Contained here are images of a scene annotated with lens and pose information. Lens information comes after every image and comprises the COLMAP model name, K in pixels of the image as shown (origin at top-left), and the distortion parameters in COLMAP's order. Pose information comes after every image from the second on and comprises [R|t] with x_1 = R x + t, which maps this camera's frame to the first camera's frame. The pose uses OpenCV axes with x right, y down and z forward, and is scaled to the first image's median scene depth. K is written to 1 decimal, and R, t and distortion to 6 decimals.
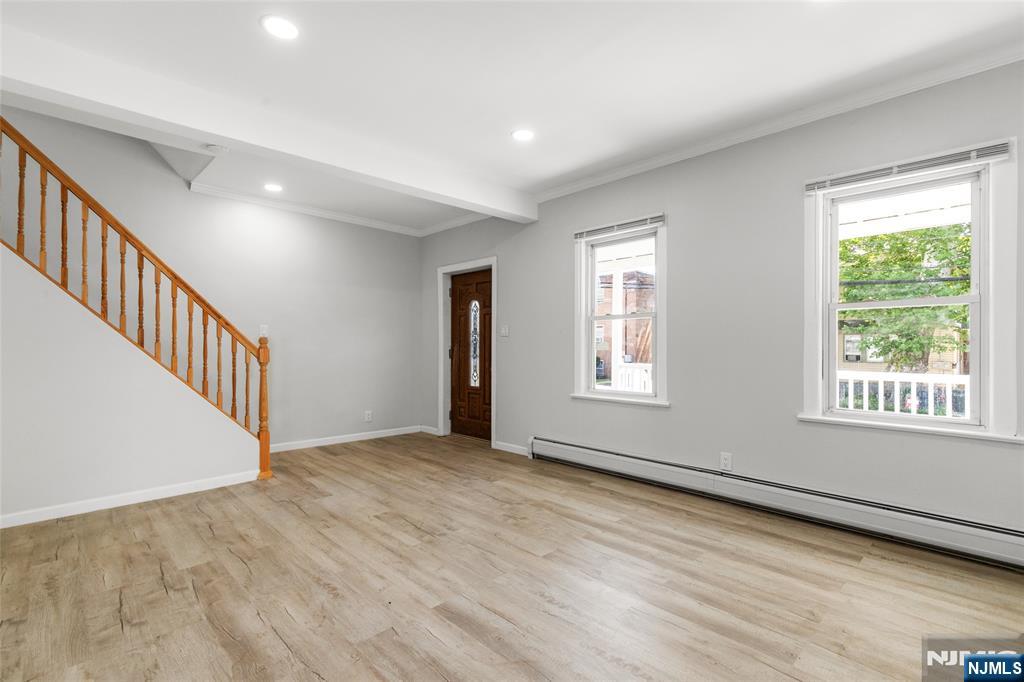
lens RADIAL K [[466.9, 0, 516.0], [0, 466.9, 346.0], [0, 0, 1]] dist [0.004375, 0.000586]
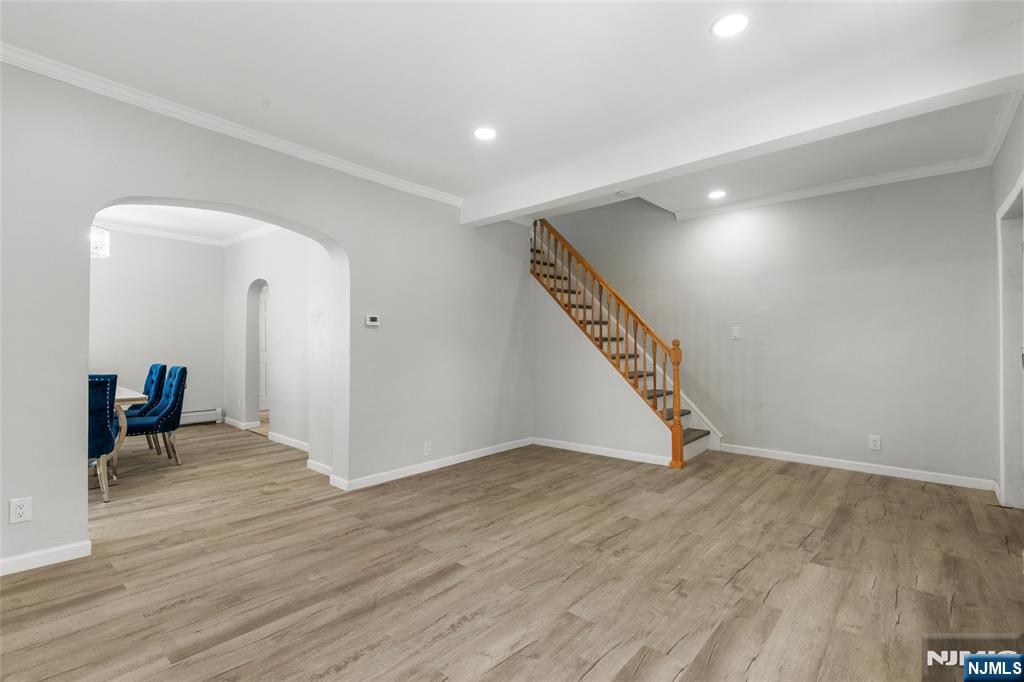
lens RADIAL K [[466.9, 0, 516.0], [0, 466.9, 346.0], [0, 0, 1]] dist [0.004375, 0.000586]
pose [[0.081561, -0.002011, -0.996666, 0.710169], [0.002105, 0.999996, -0.001845, -0.002678], [0.996666, -0.001948, 0.081565, 0.710704]]
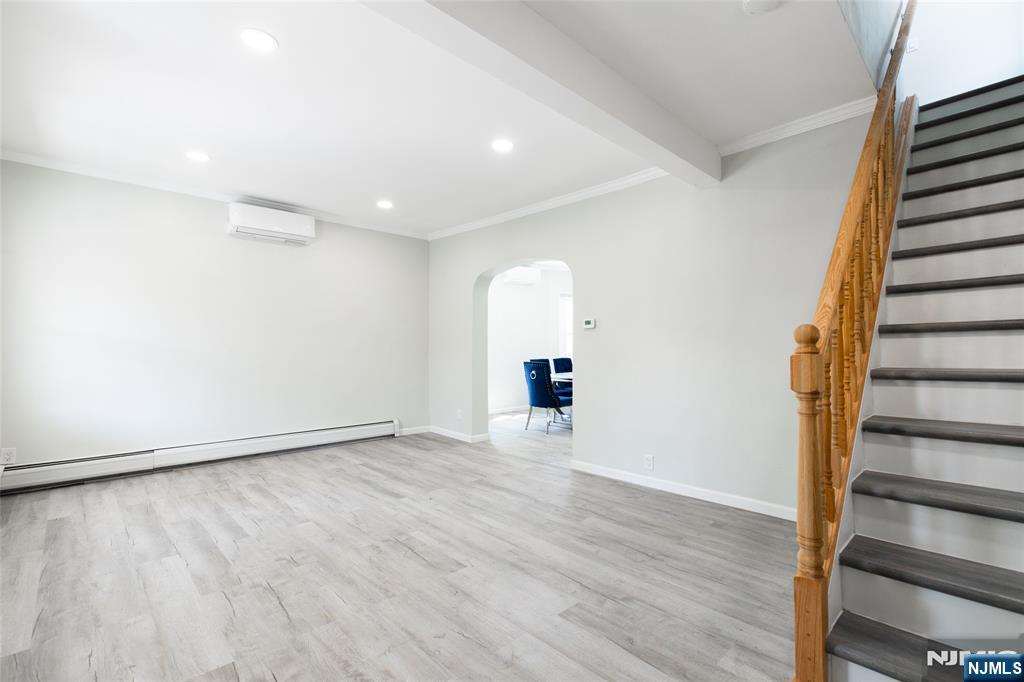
lens RADIAL K [[466.9, 0, 516.0], [0, 466.9, 346.0], [0, 0, 1]] dist [0.004375, 0.000586]
pose [[-0.999911, -0.001041, 0.013272, -0.413113], [-0.001094, 0.999992, -0.003946, 0.000031], [-0.013268, -0.003961, -0.999904, 1.849391]]
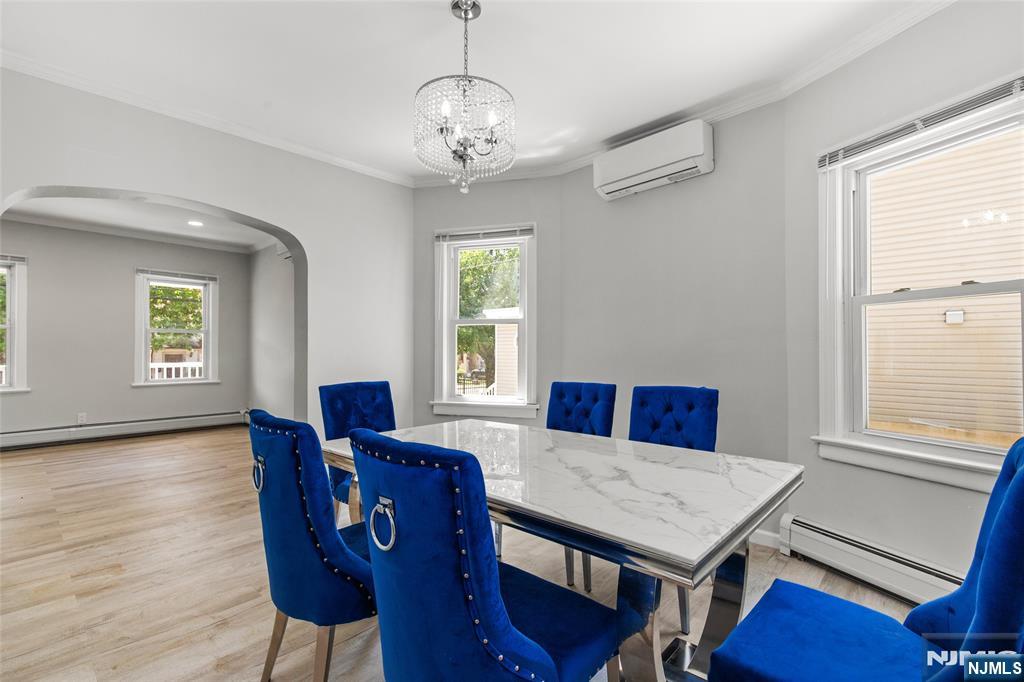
lens RADIAL K [[466.9, 0, 516.0], [0, 466.9, 346.0], [0, 0, 1]] dist [0.004375, 0.000586]
pose [[-0.051444, 0.005347, 0.998662, -1.454801], [-0.006082, 0.999965, -0.005667, -0.013382], [-0.998657, -0.006366, -0.051410, -0.516423]]
